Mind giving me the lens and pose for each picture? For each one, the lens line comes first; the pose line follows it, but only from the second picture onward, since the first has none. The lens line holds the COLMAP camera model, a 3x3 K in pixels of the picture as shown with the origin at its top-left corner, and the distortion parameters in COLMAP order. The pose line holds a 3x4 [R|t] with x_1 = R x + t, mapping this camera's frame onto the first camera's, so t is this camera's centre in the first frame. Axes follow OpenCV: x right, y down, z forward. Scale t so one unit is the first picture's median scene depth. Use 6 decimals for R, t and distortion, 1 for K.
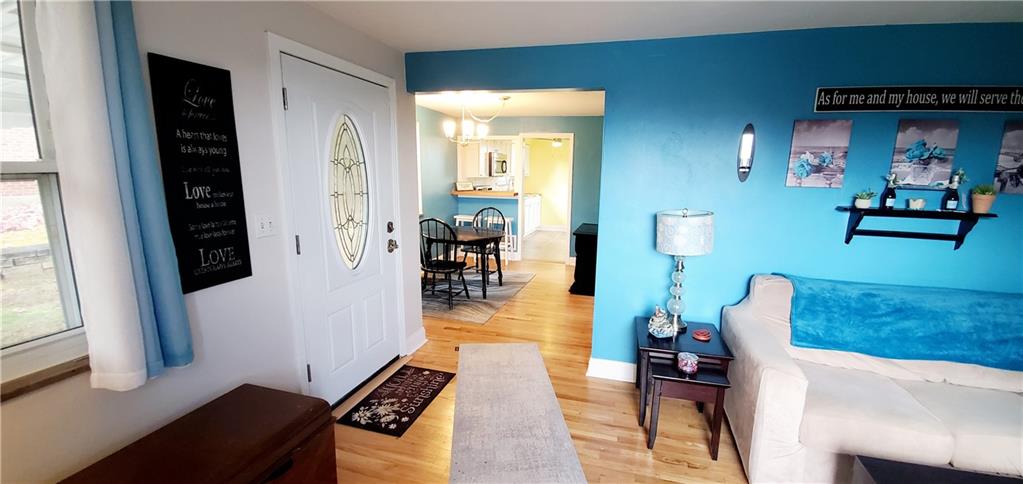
lens RADIAL K [[415.2, 0, 515.7], [0, 415.2, 256.0], [0, 0, 1]] dist [-0.025043, -0.000503]
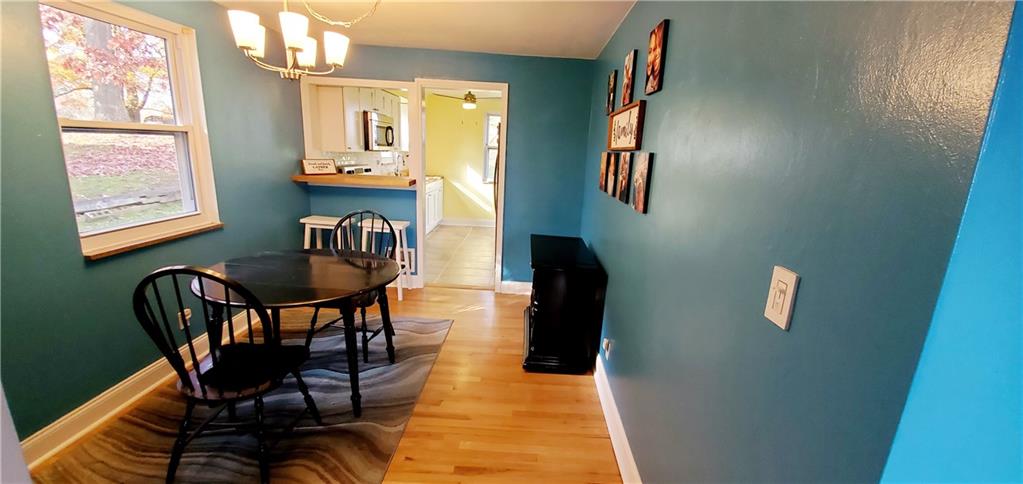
lens RADIAL K [[403.7, 0, 526.6], [0, 403.7, 246.9], [0, 0, 1]] dist [-0.001779, -0.010903]
pose [[0.957578, -0.035094, 0.286028, -0.015044], [0.022036, 0.998568, 0.048744, -0.107461], [-0.287329, -0.040373, 0.956981, 0.520402]]
